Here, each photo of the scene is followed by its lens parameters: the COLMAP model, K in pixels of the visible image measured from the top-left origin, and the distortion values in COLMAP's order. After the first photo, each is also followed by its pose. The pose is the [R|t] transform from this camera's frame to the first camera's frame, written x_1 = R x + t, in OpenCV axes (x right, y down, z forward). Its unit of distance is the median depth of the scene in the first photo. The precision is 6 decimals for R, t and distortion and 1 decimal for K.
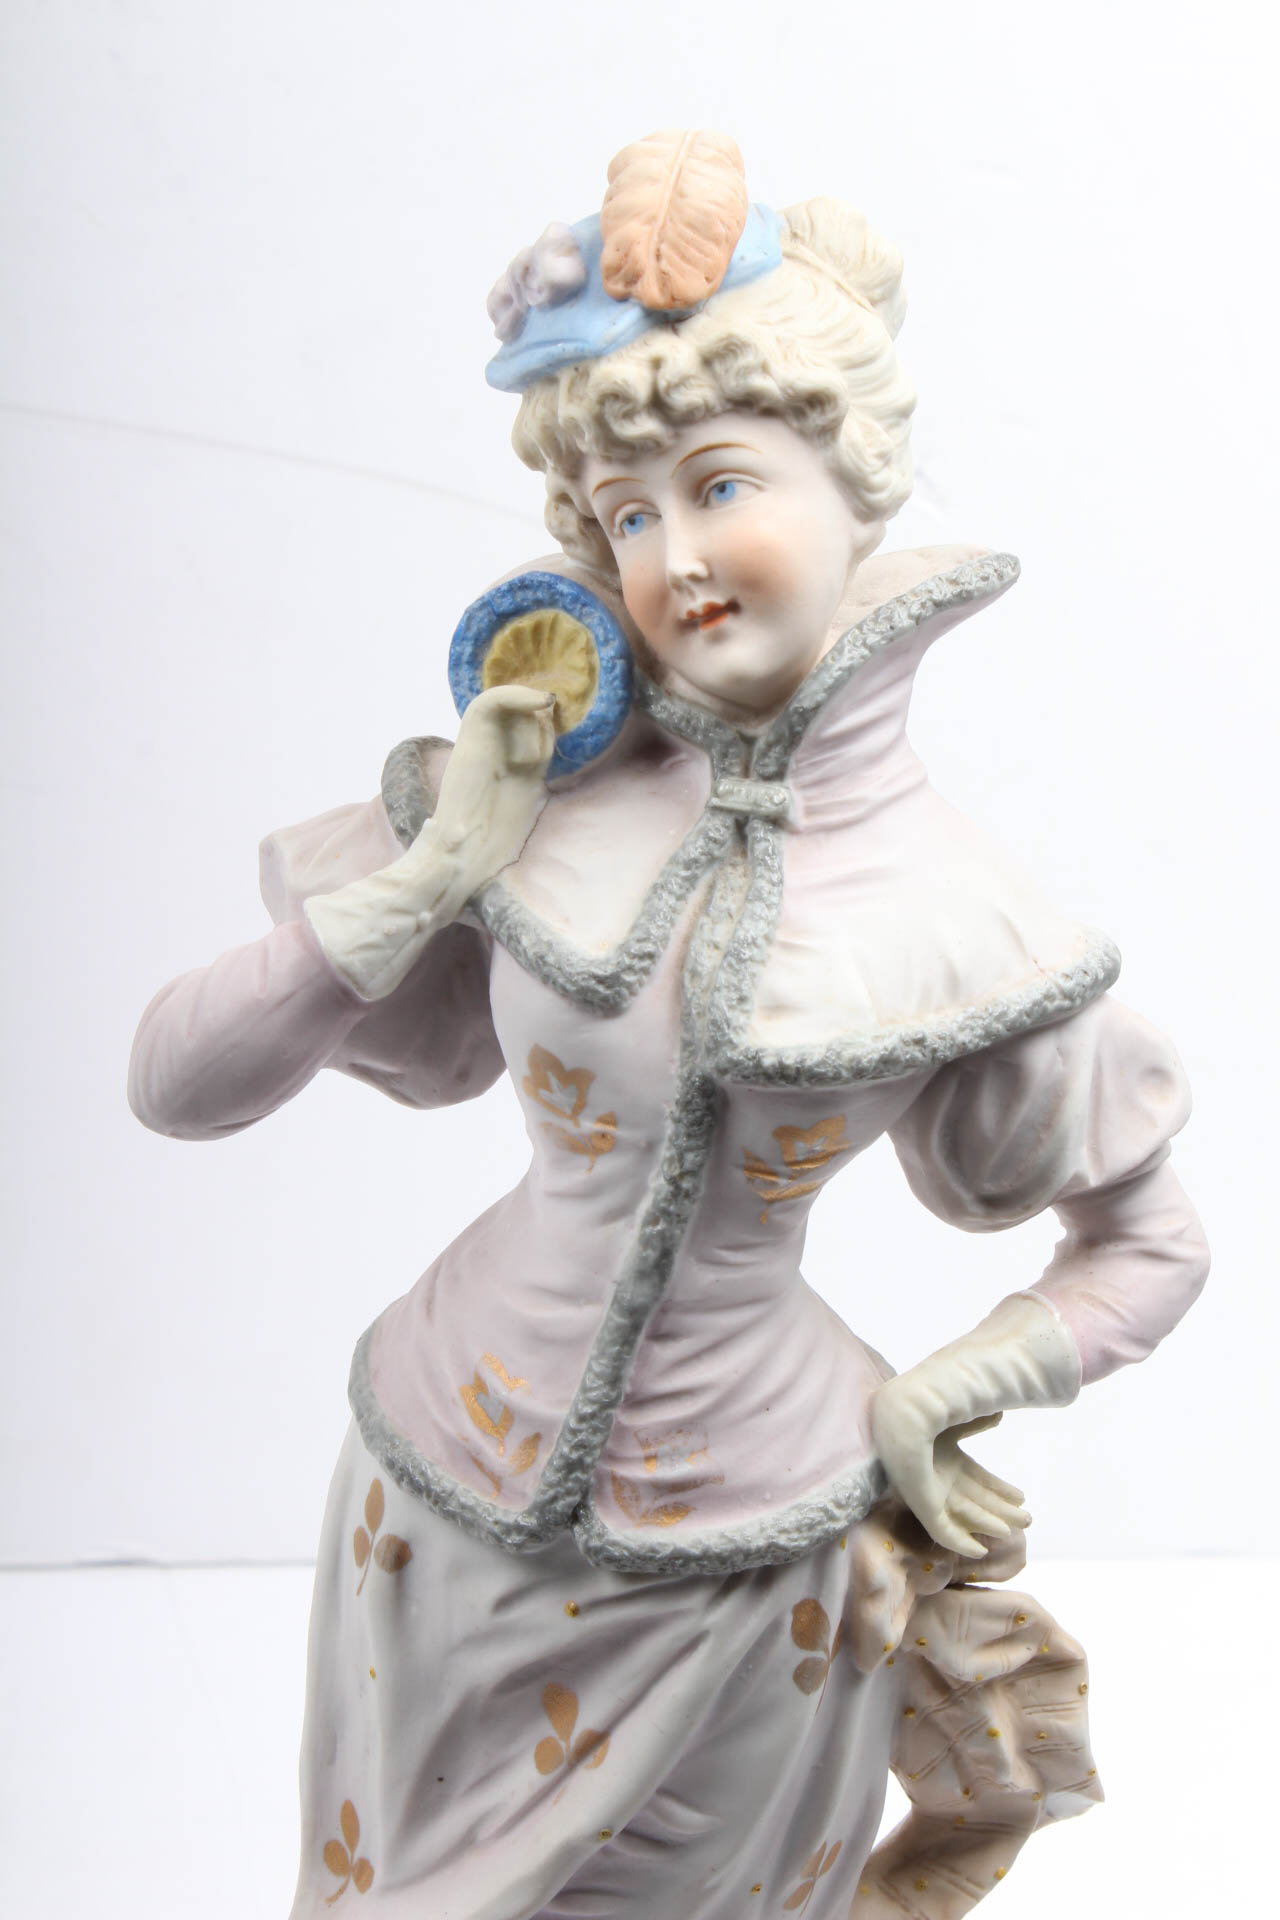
lens RADIAL K [[4752.9, 0, 640.0], [0, 4752.9, 960.0], [0, 0, 1]] dist [0.035302, 0.074773]
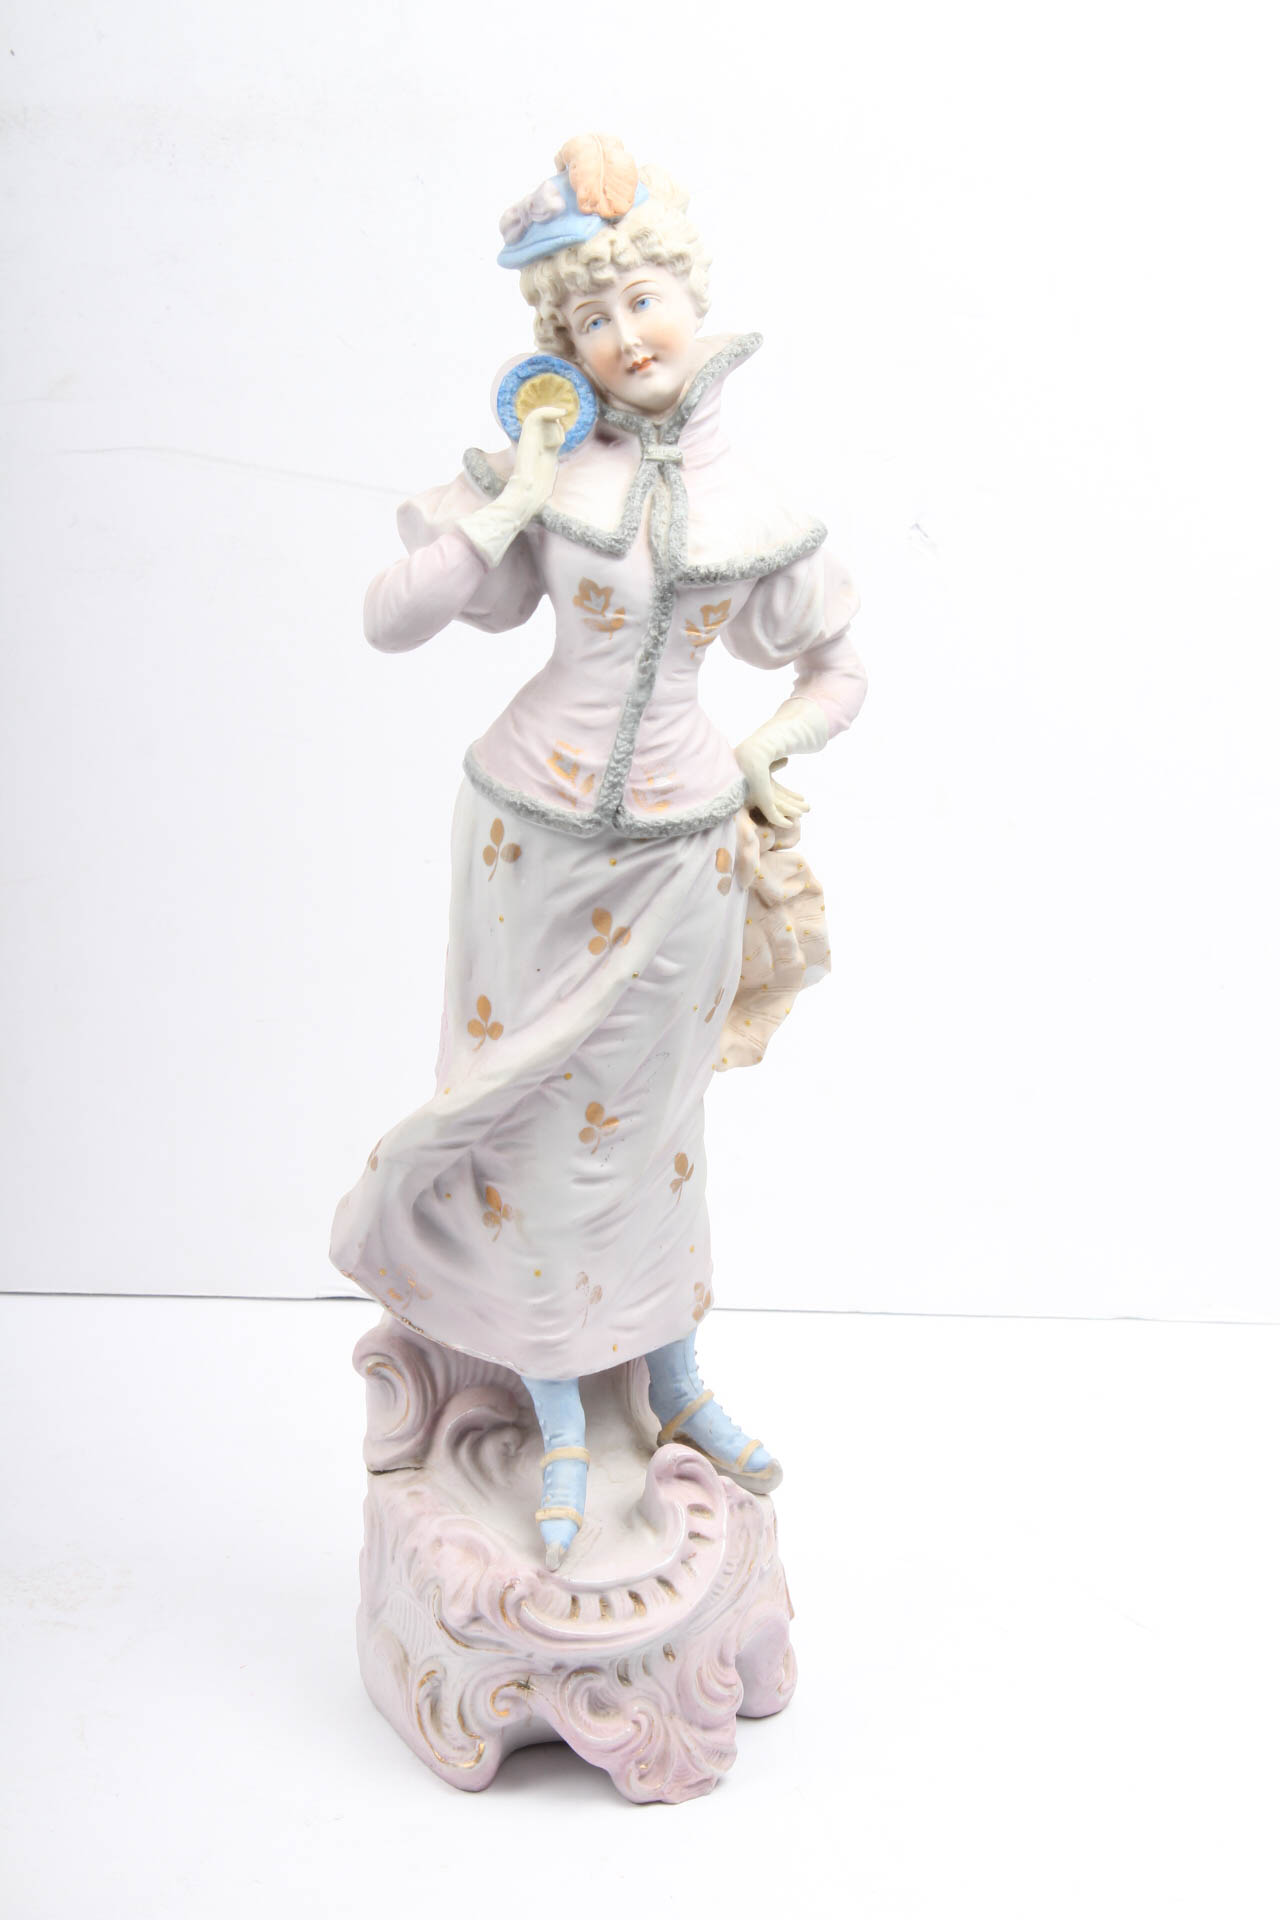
lens RADIAL K [[4752.9, 0, 640.0], [0, 4752.9, 960.0], [0, 0, 1]] dist [0.035302, 0.074773]
pose [[0.954416, -0.102156, 0.280454, -0.582399], [0.112214, 0.993483, -0.020000, 0.222297], [-0.276583, 0.050559, 0.959659, -0.955003]]
